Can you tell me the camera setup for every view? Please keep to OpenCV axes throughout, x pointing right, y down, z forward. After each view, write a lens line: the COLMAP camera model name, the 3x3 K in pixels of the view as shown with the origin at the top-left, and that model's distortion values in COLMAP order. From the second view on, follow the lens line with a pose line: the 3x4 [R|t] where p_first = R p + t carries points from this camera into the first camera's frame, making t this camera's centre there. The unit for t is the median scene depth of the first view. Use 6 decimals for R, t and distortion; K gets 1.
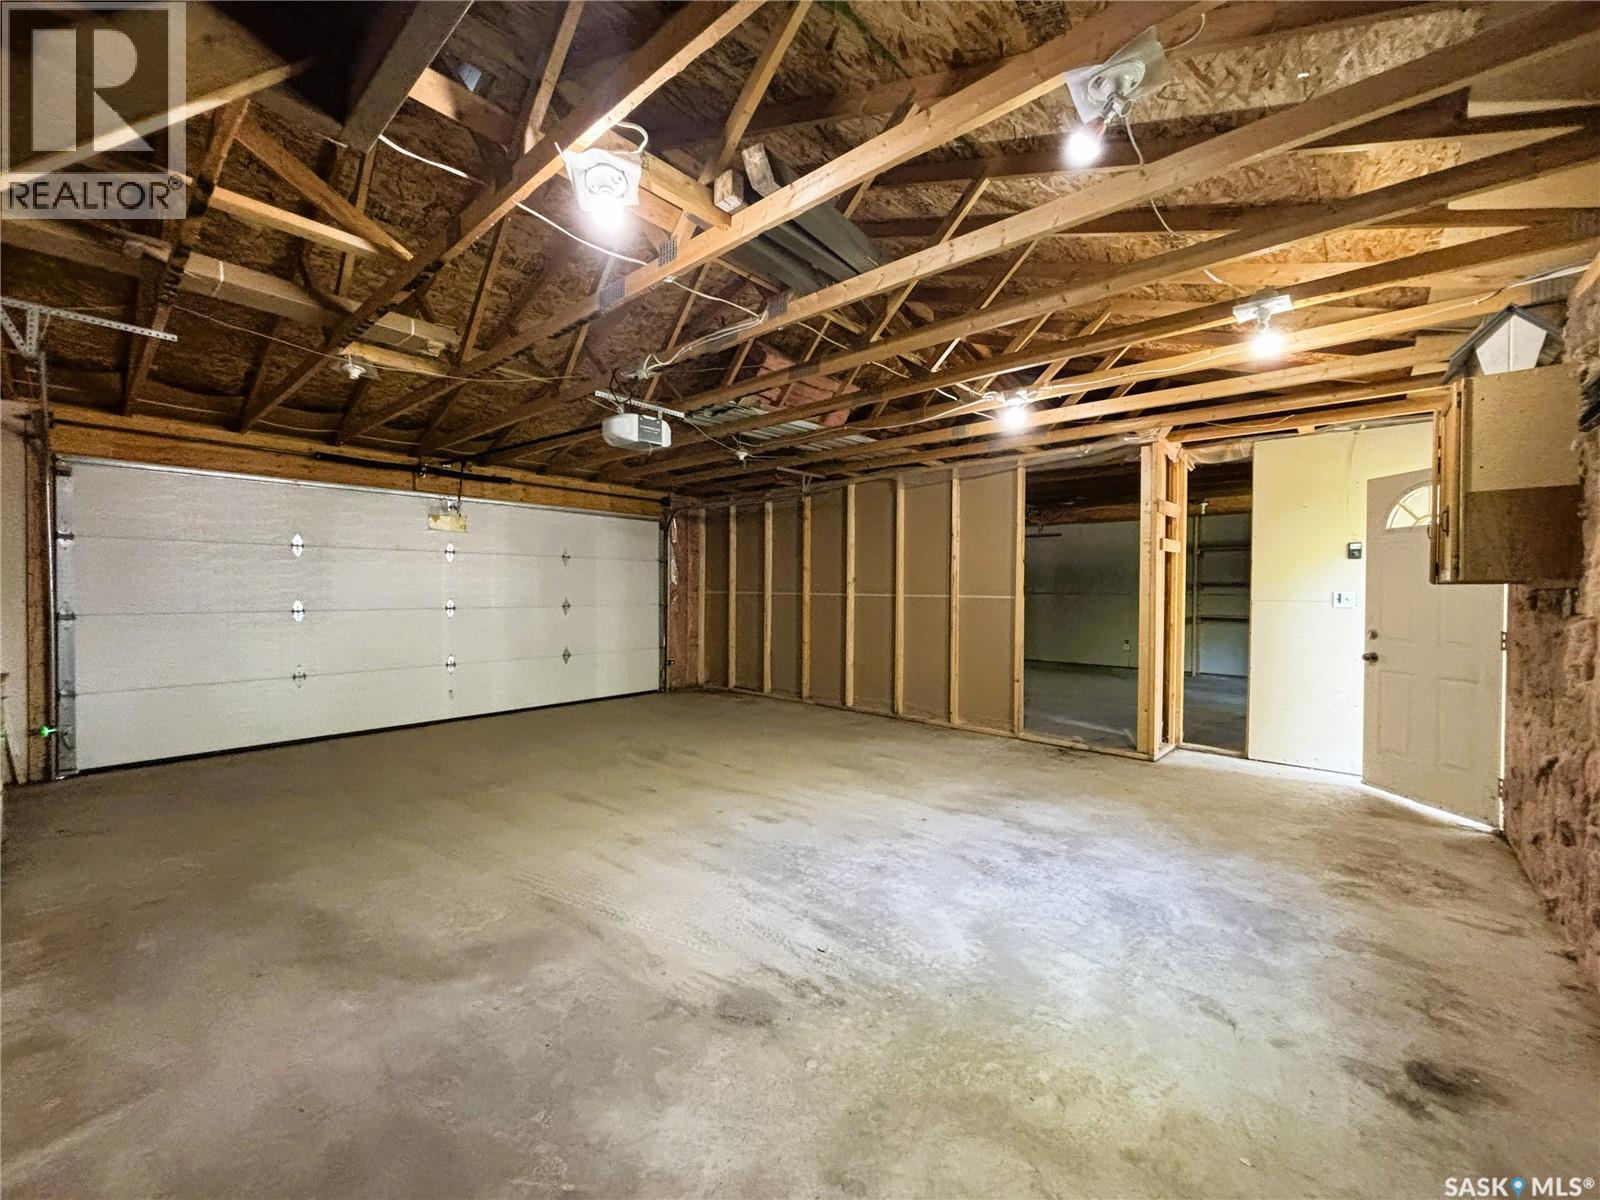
lens RADIAL K [[643.0, 0, 808.5], [0, 643.0, 599.7], [0, 0, 1]] dist [0.000521, -0.000019]
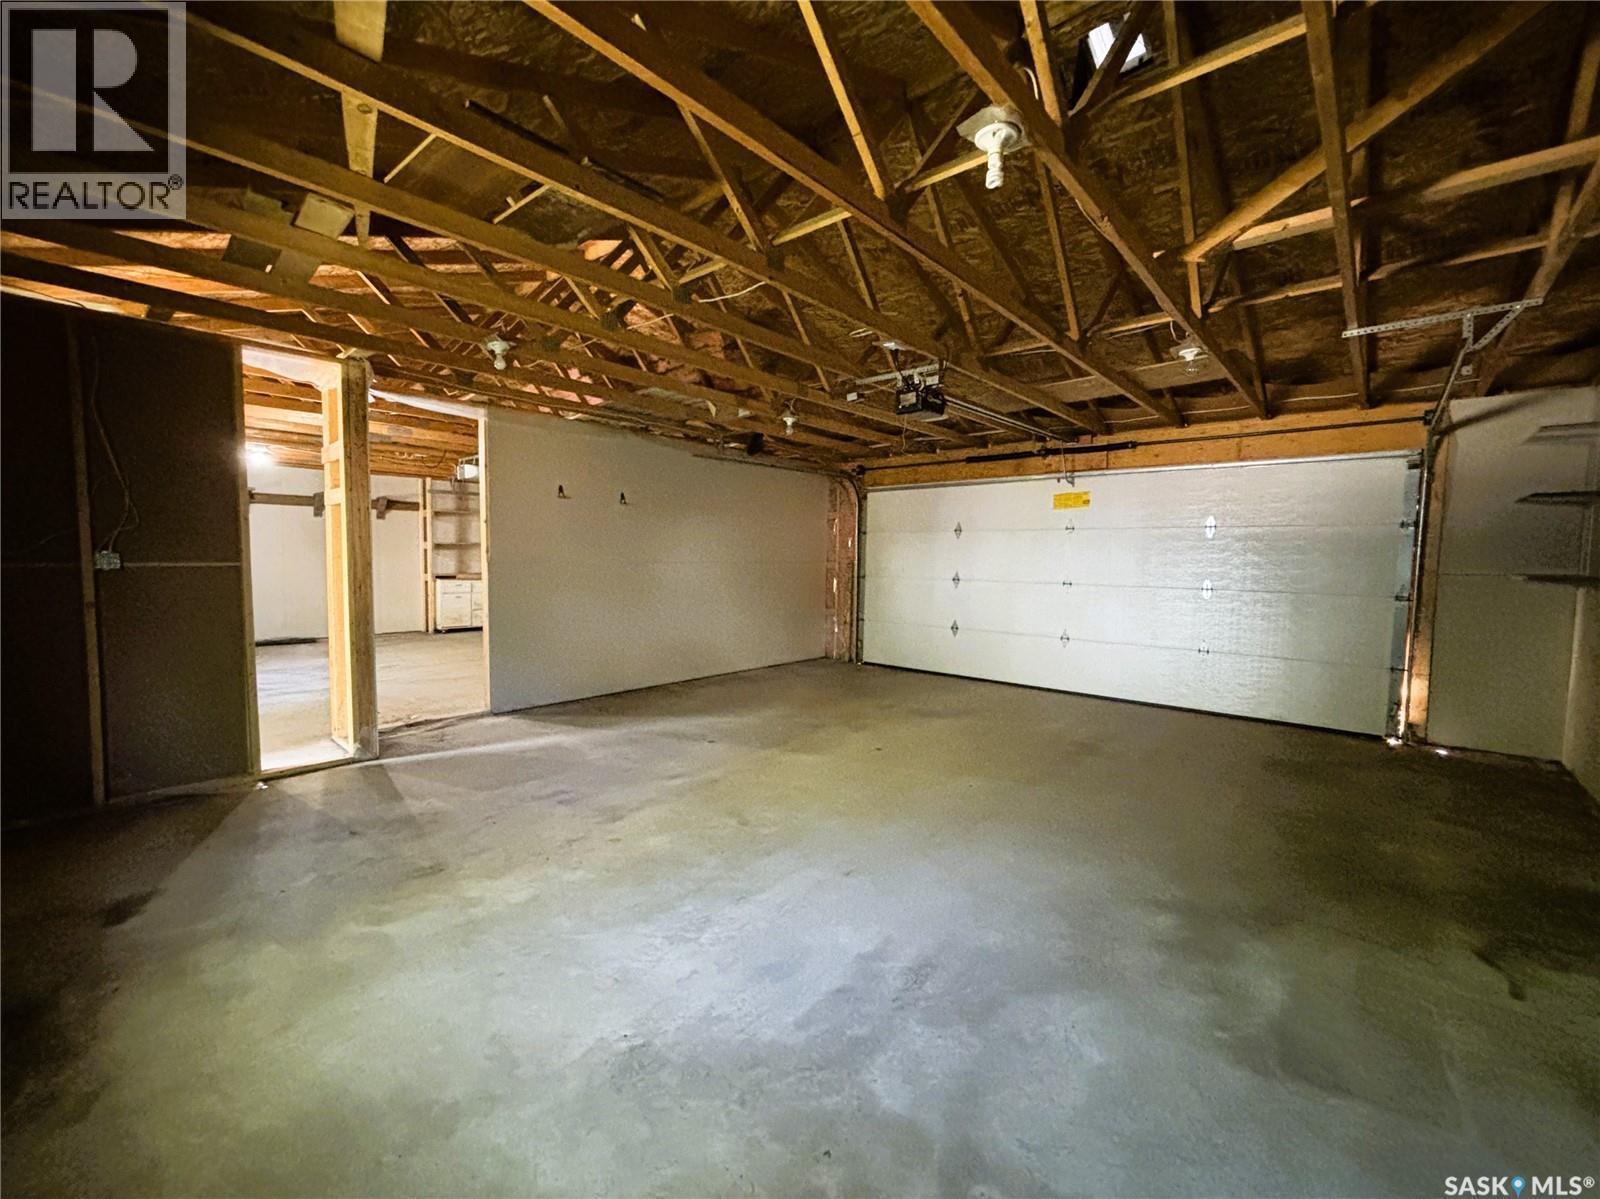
lens RADIAL K [[643.0, 0, 808.5], [0, 643.0, 599.2], [0, 0, 1]] dist [0.000521, -0.000019]
pose [[-0.008533, 0.062257, -0.998024, 0.363722], [-0.037098, 0.997353, 0.062532, -0.009214], [0.999275, 0.037558, -0.006200, 0.473294]]
